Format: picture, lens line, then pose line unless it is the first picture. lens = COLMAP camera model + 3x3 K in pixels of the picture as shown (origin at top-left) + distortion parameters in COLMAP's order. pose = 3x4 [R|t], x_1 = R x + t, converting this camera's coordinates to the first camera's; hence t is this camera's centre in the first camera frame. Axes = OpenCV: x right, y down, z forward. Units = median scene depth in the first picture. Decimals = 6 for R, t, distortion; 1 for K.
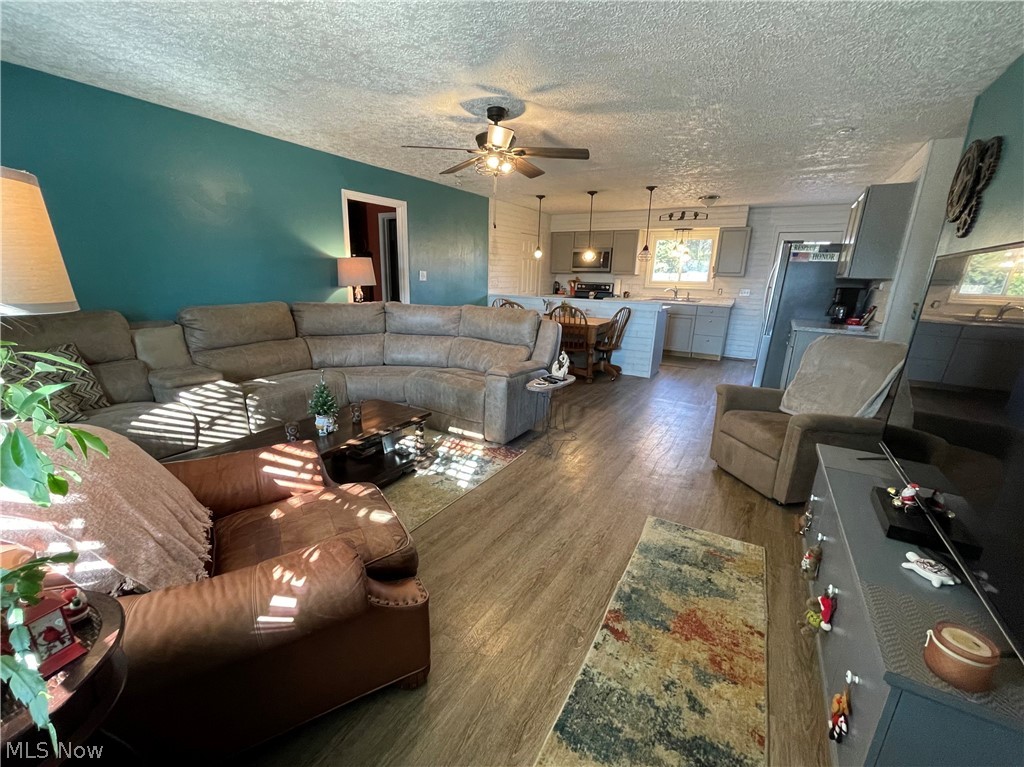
lens RADIAL K [[415.3, 0, 512.0], [0, 415.3, 383.5], [0, 0, 1]] dist [-0.017381, -0.000140]
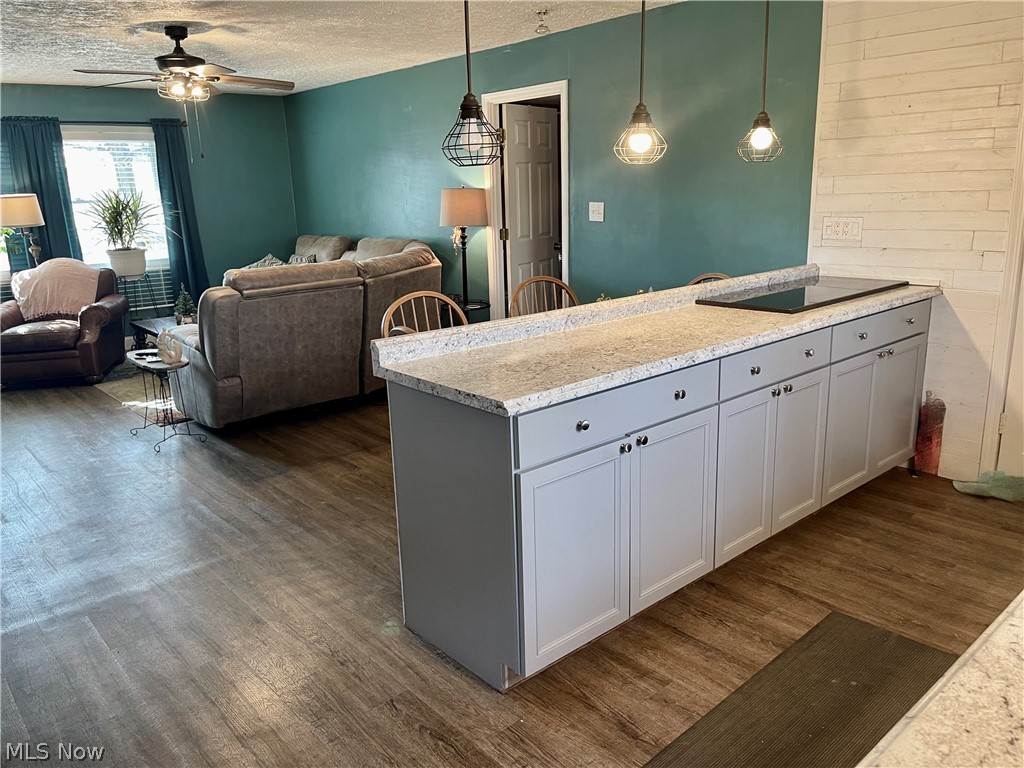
lens RADIAL K [[773.0, 0, 523.6], [0, 773.0, 384.3], [0, 0, 1]] dist [0.089863, -0.115851]
pose [[-0.269033, 0.224788, -0.936532, 0.606891], [-0.223178, 0.931367, 0.287660, -0.257108], [0.936917, 0.286403, -0.200401, 0.943021]]
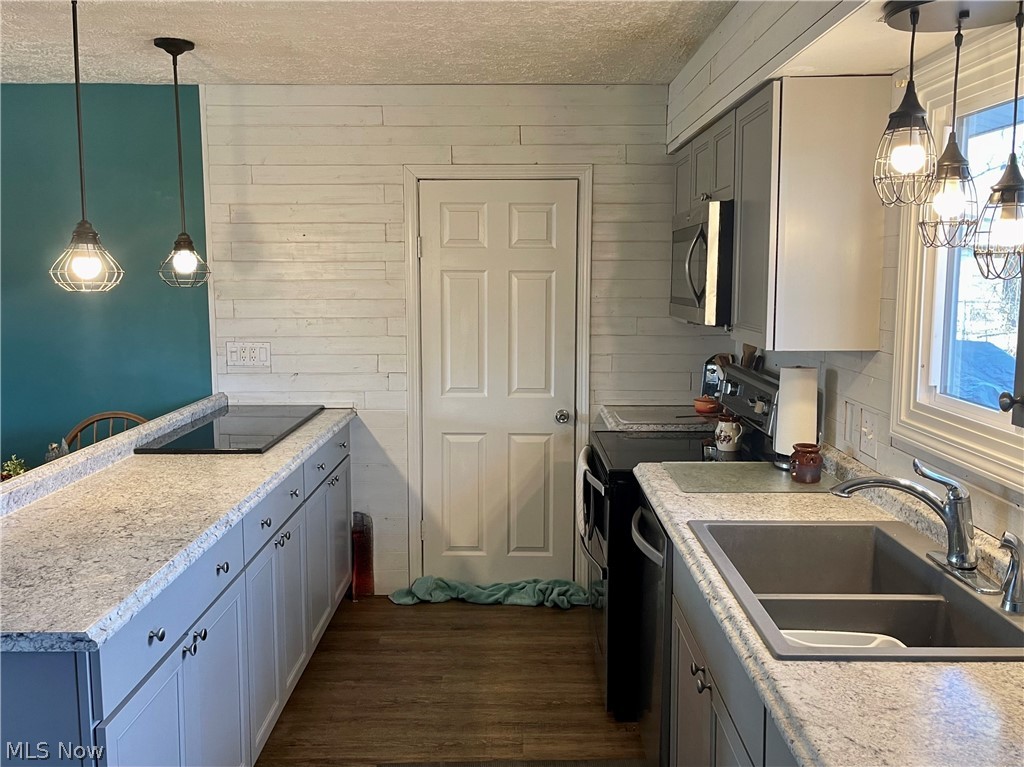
lens RADIAL K [[906.9, 0, 512.0], [0, 906.9, 383.5], [0, 0, 1]] dist [0.046076, -0.004566]
pose [[0.535387, 0.082180, -0.840599, 0.602565], [-0.203806, 0.978415, -0.034153, -0.245401], [0.819648, 0.189604, 0.540580, 0.819288]]
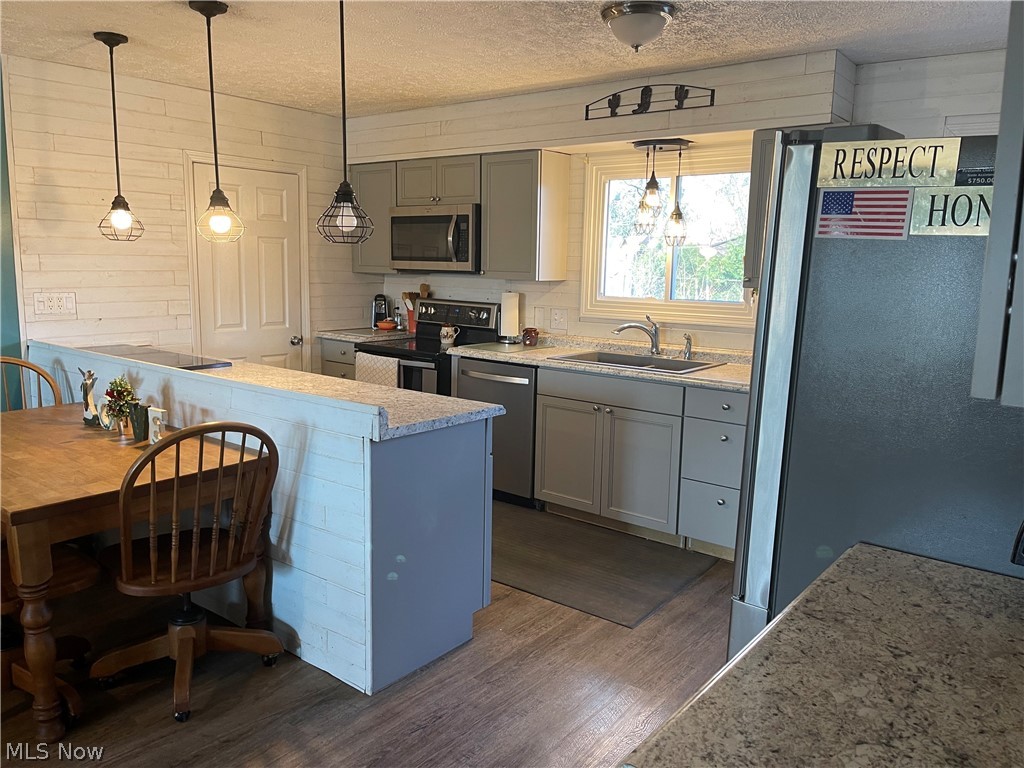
lens RADIAL K [[773.0, 0, 523.6], [0, 773.0, 384.3], [0, 0, 1]] dist [0.089863, -0.115851]
pose [[0.994833, 0.013585, -0.100610, 0.383300], [-0.023535, 0.994871, -0.098379, -0.128331], [0.098757, 0.100238, 0.990050, 0.419703]]
